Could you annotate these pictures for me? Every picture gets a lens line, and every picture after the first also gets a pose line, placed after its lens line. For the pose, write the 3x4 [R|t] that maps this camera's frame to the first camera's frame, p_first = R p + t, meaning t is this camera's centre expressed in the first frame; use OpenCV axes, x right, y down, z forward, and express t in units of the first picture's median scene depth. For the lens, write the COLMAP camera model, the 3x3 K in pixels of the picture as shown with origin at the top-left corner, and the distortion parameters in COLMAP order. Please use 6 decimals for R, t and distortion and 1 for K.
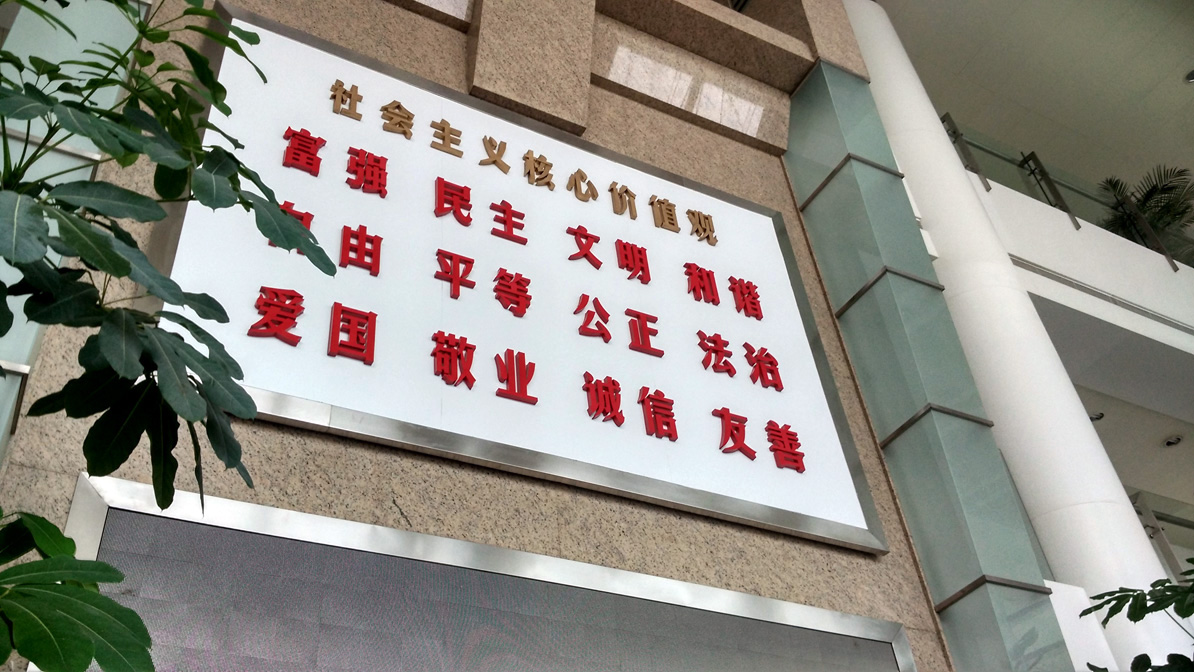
lens RADIAL K [[1035.1, 0, 591.4], [0, 1035.1, 330.4], [0, 0, 1]] dist [0.274818, -0.795438]
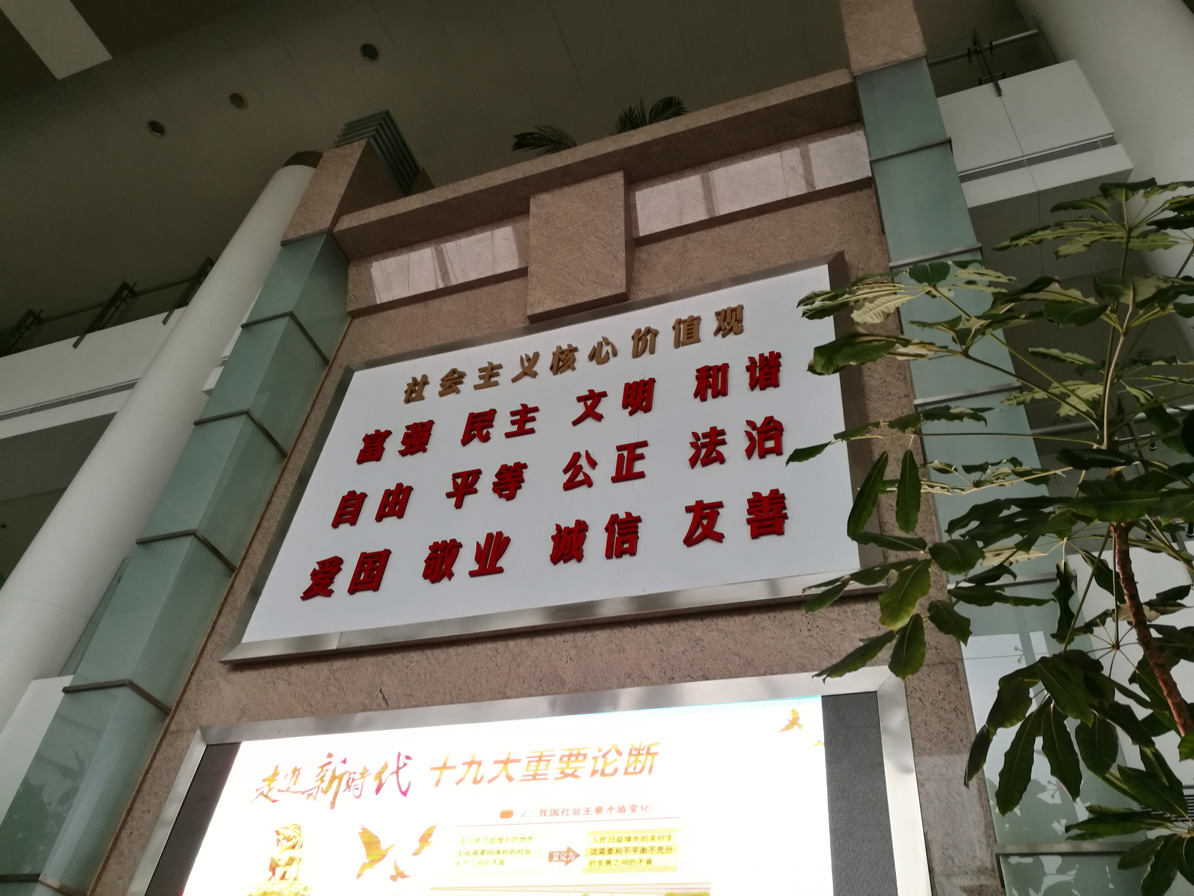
lens RADIAL K [[934.6, 0, 597.0], [0, 934.6, 448.0], [0, 0, 1]] dist [0.149265, -0.296074]
pose [[0.639681, -0.397074, -0.658134, 0.687786], [0.368373, 0.909866, -0.190908, 0.166045], [0.674619, -0.120318, 0.728295, 0.280718]]
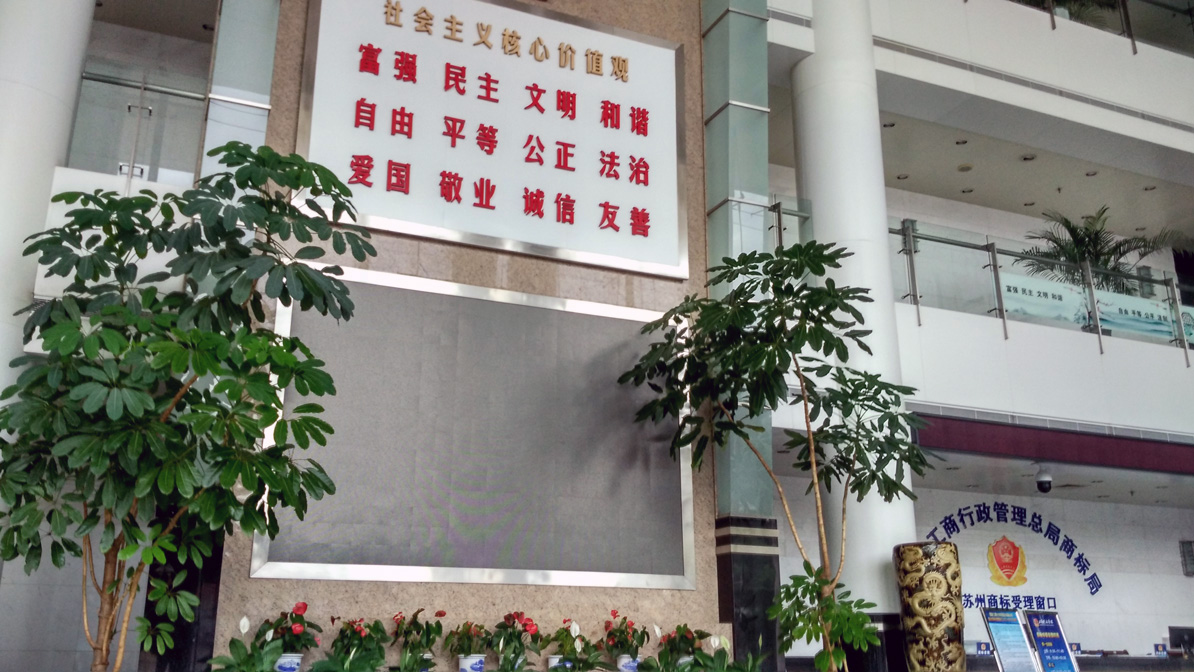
lens RADIAL K [[1041.2, 0, 600.0], [0, 1041.2, 329.5], [0, 0, 1]] dist [0.282231, -0.825244]
pose [[0.992179, 0.066193, -0.105825, 0.328058], [-0.016799, 0.910911, 0.412261, -0.481088], [0.123686, -0.407259, 0.904899, -0.760163]]
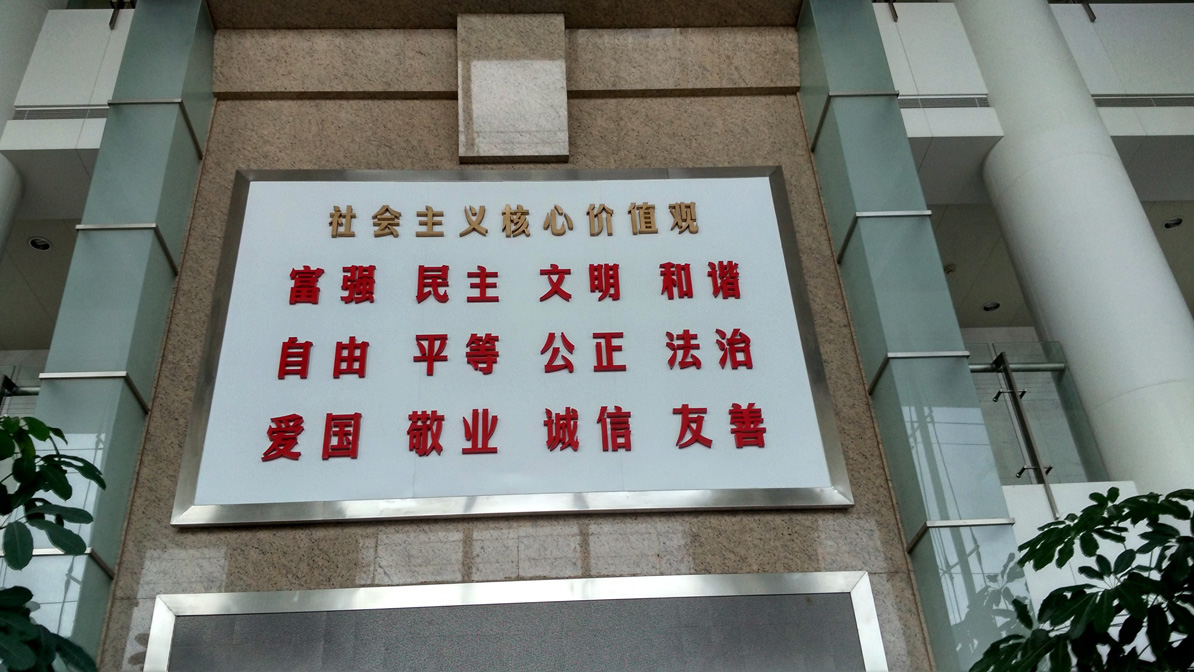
lens RADIAL K [[1035.1, 0, 591.4], [0, 1035.1, 330.4], [0, 0, 1]] dist [0.274818, -0.795438]
pose [[0.896529, -0.209517, -0.390305, 0.500240], [0.267376, 0.958423, 0.099677, -0.144072], [0.353194, -0.193721, 0.915274, -0.058748]]
